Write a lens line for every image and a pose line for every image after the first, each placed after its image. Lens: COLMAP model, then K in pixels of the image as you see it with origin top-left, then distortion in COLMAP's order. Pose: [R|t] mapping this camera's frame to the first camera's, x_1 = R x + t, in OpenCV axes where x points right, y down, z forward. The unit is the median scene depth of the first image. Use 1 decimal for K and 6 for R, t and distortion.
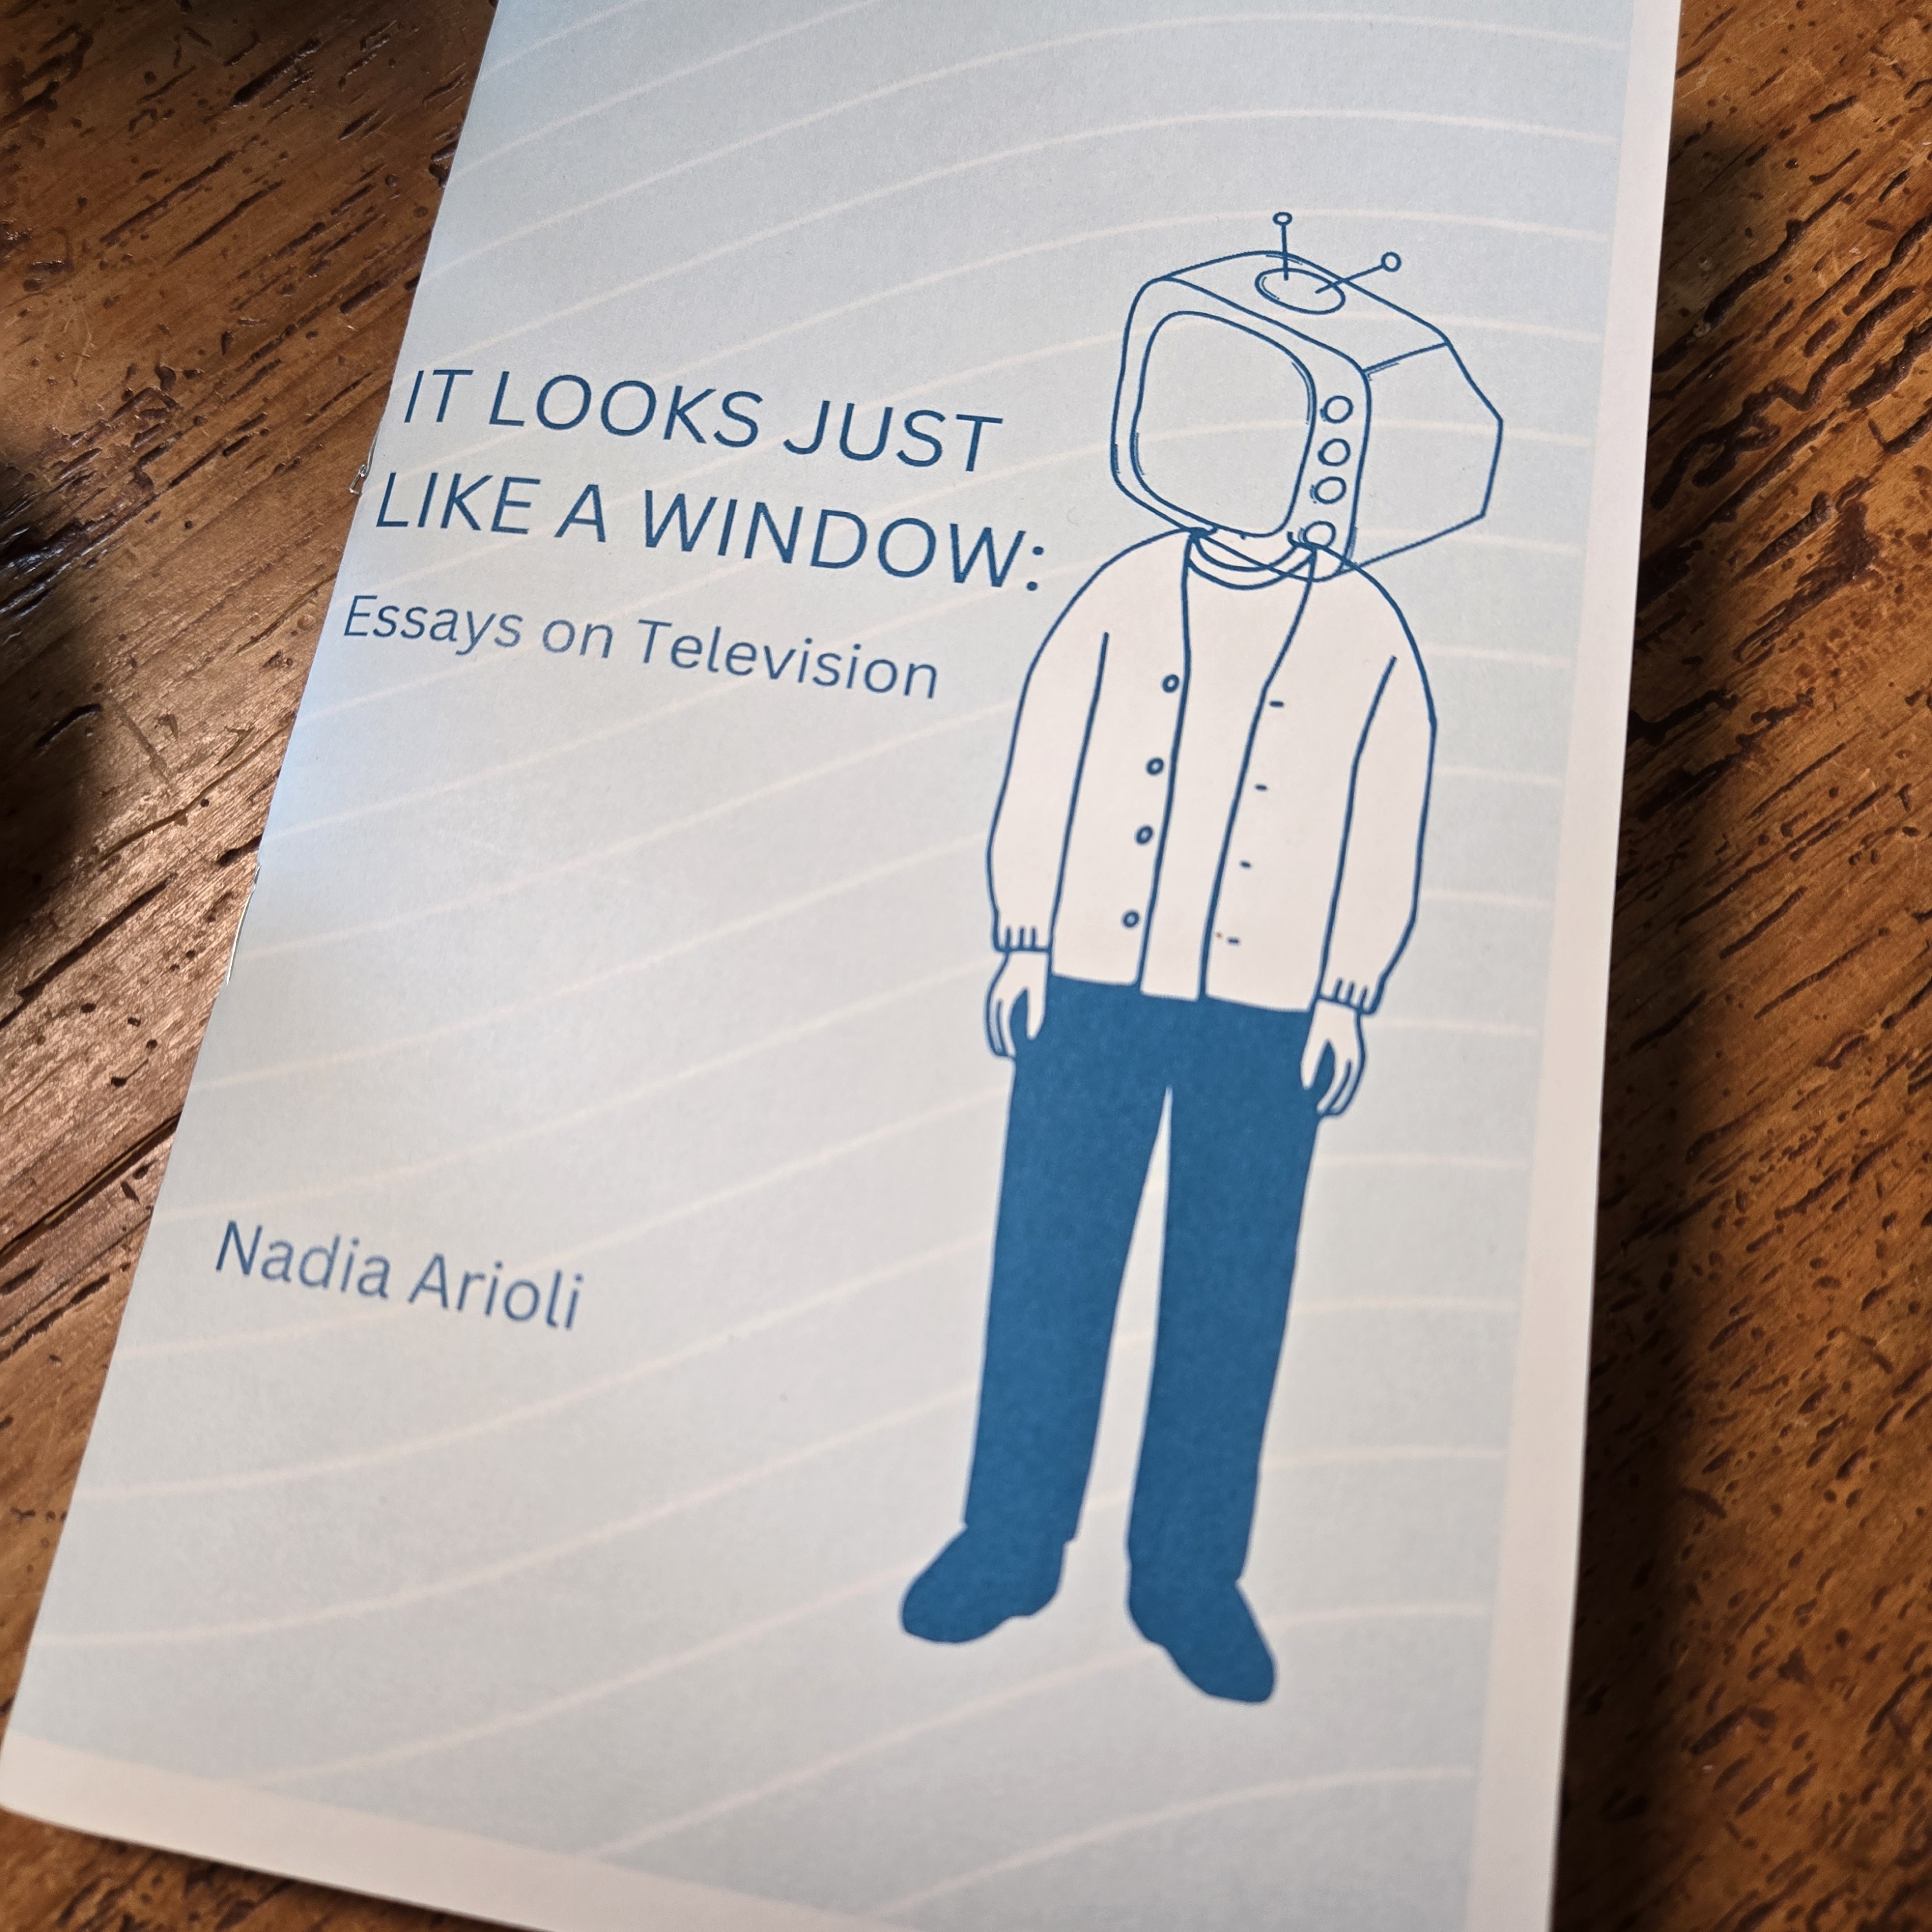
lens RADIAL K [[1831.3, 0, 973.8], [0, 1831.3, 958.0], [0, 0, 1]] dist [0.021681, -0.035913]
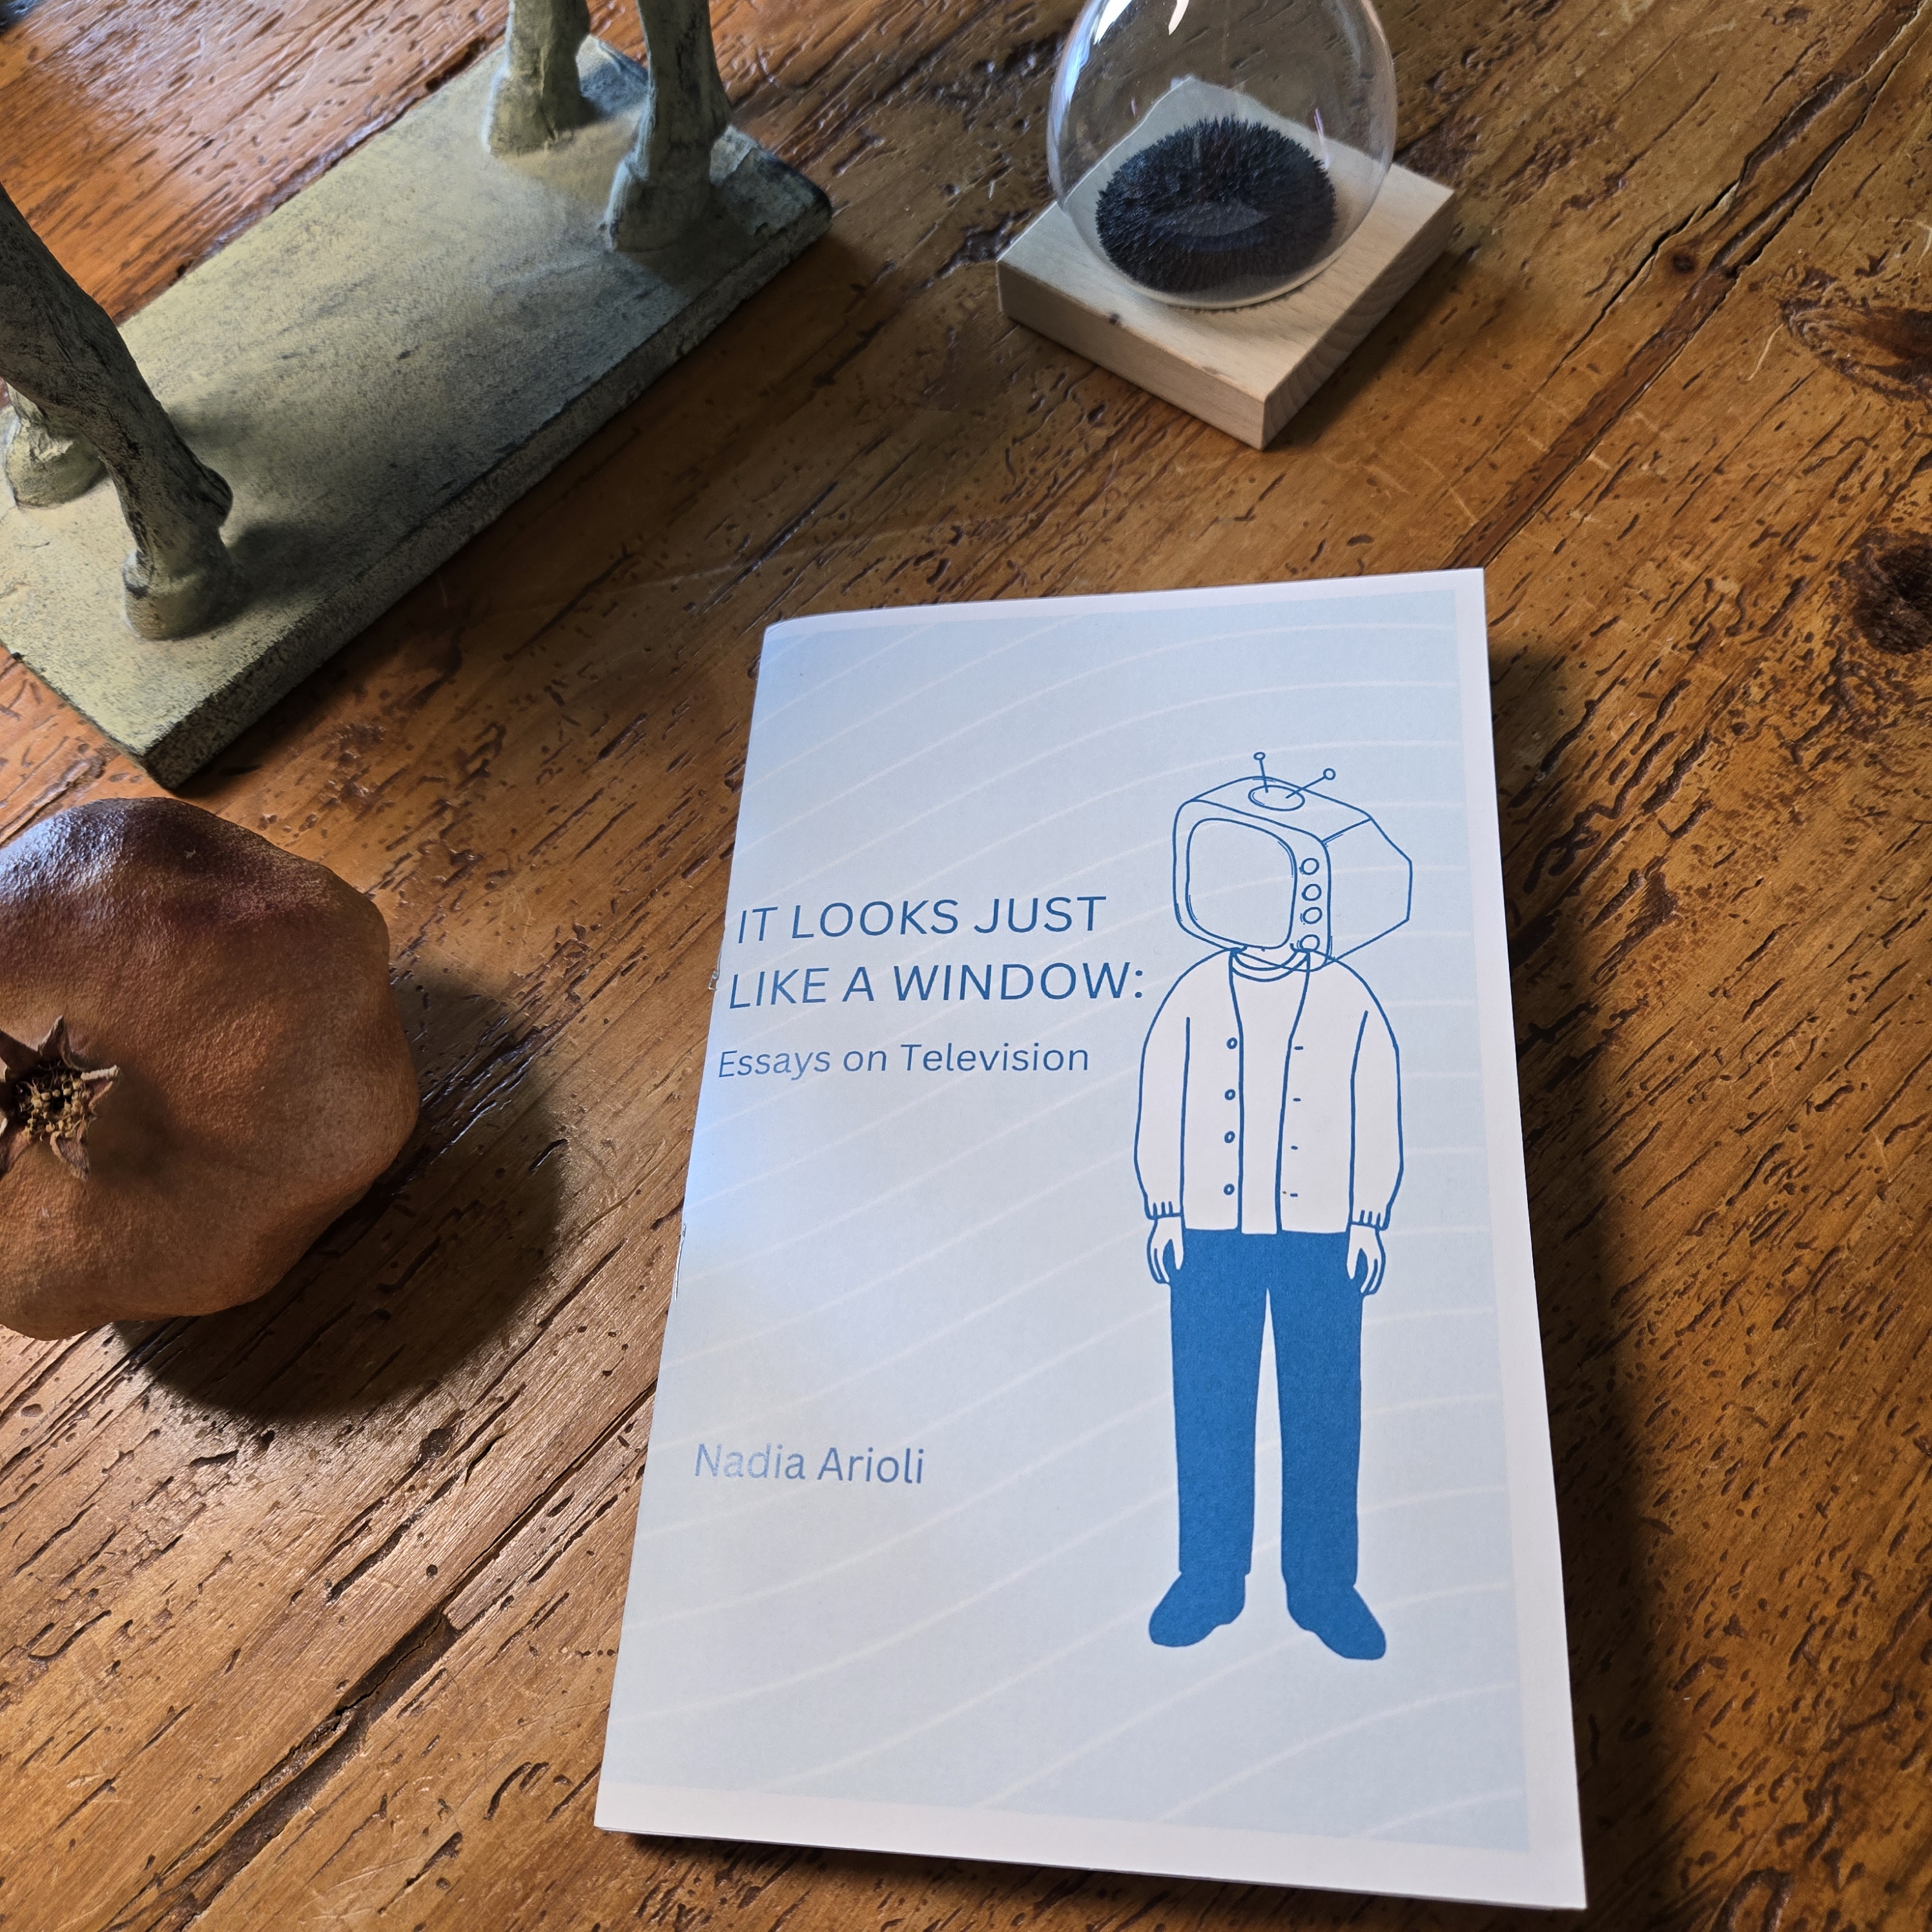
lens RADIAL K [[1805.9, 0, 959.7], [0, 1805.9, 969.9], [0, 0, 1]] dist [0.049787, -0.061788]
pose [[0.990987, -0.126413, -0.044316, -0.049613], [0.115753, 0.974611, -0.191662, 0.061946], [0.067419, 0.184805, 0.980460, -0.564731]]
